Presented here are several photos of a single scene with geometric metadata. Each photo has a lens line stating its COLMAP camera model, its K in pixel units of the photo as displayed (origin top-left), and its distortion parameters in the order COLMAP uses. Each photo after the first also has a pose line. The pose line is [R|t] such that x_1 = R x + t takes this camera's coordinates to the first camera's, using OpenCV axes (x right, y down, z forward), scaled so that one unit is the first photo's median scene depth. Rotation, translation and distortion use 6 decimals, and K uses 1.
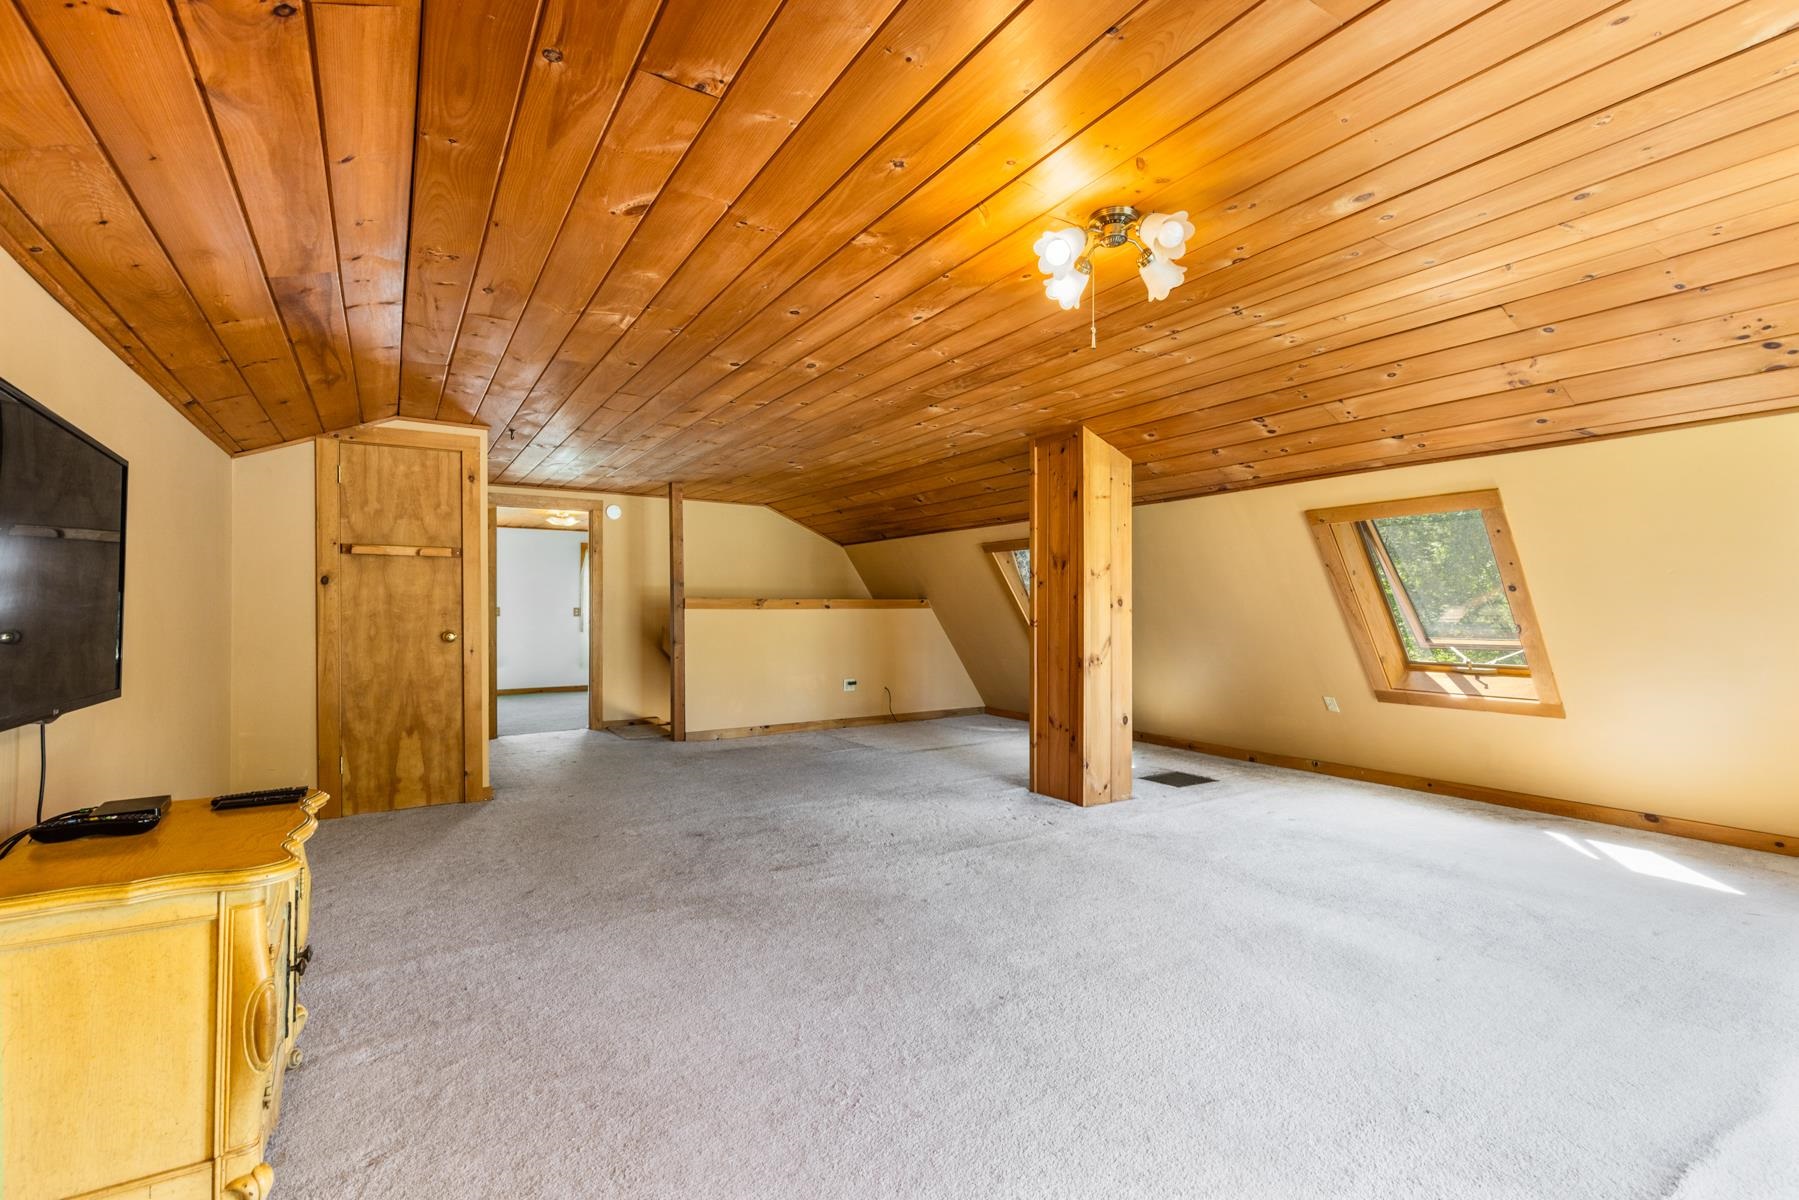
lens RADIAL K [[802.4, 0, 904.2], [0, 802.4, 601.1], [0, 0, 1]] dist [0.005261, -0.000712]
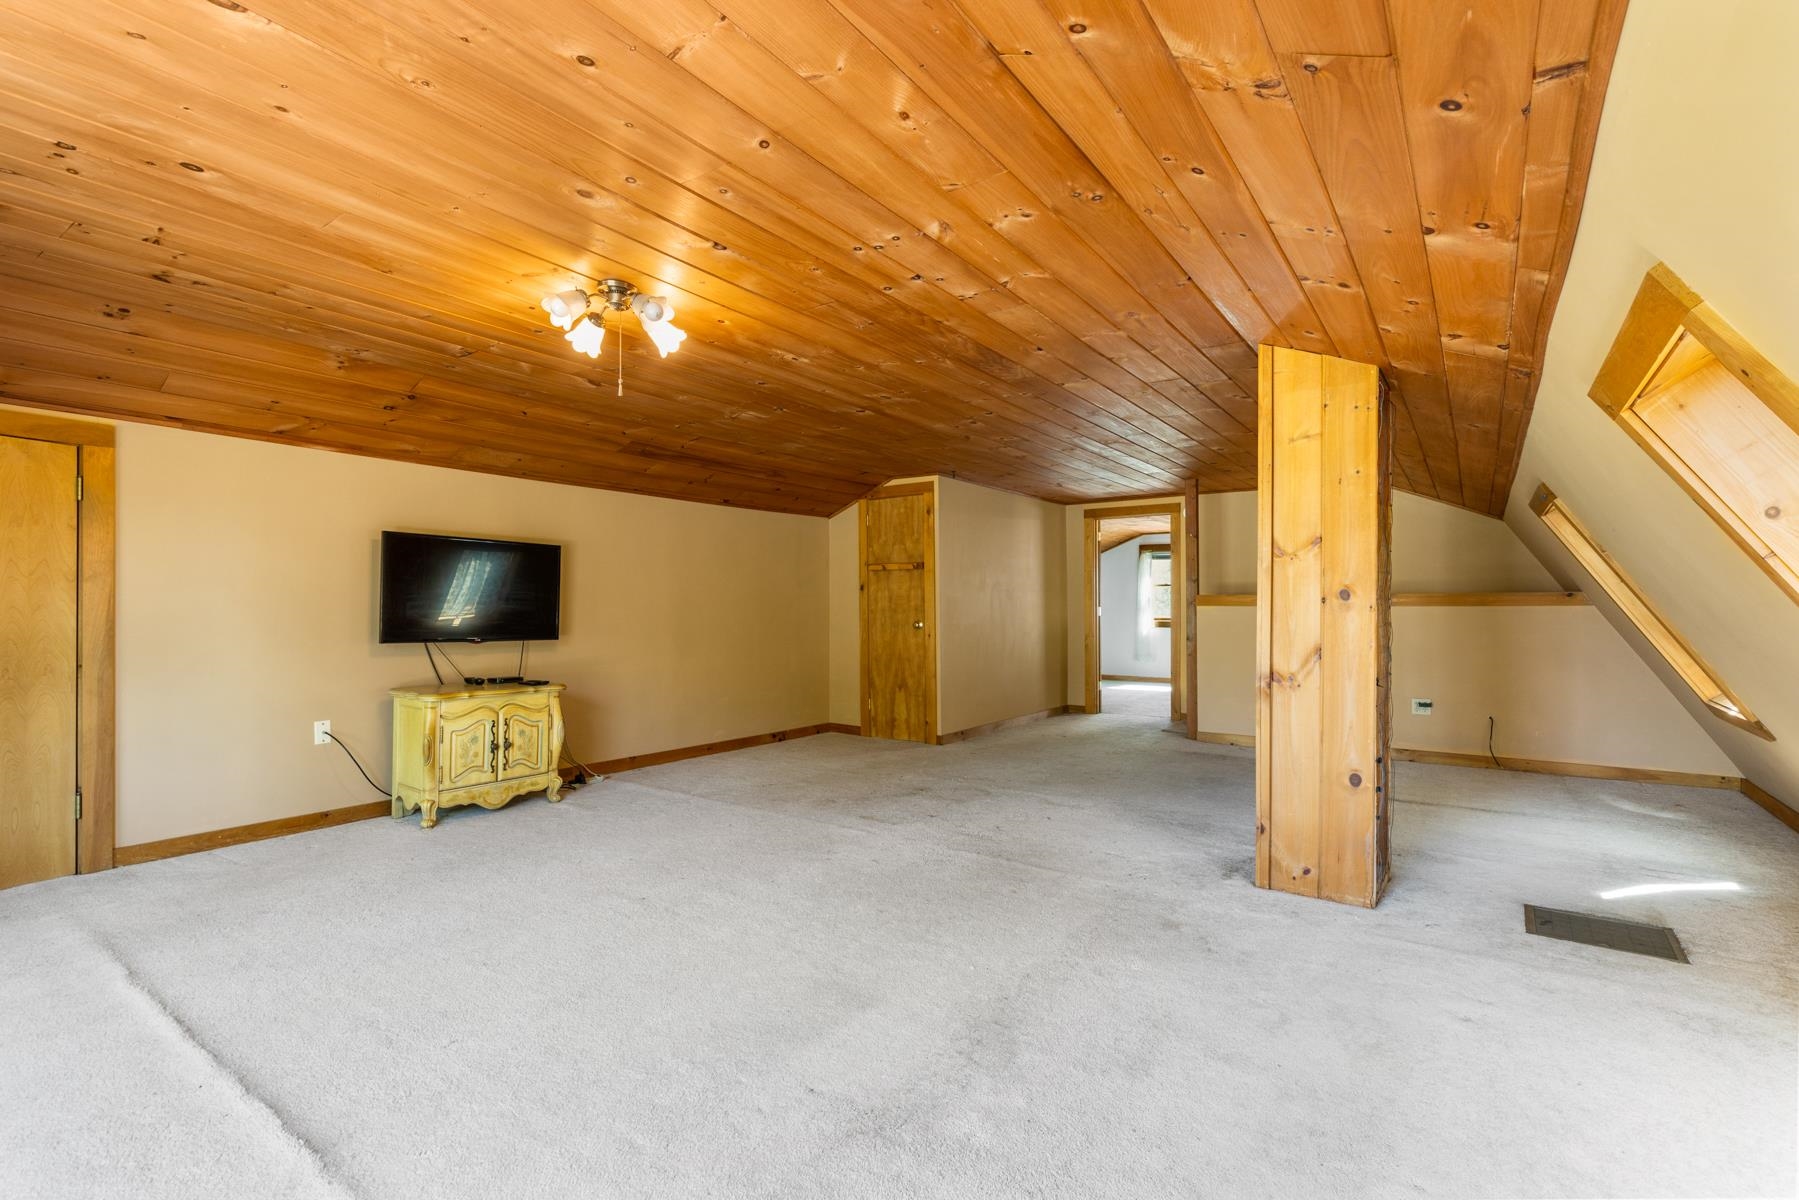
lens RADIAL K [[802.4, 0, 910.5], [0, 802.4, 600.5], [0, 0, 1]] dist [0.005261, -0.000712]
pose [[0.379135, -0.006870, -0.925316, 0.779292], [0.007398, 0.999963, -0.004393, 0.007479], [0.925312, -0.005180, 0.379172, 0.466169]]
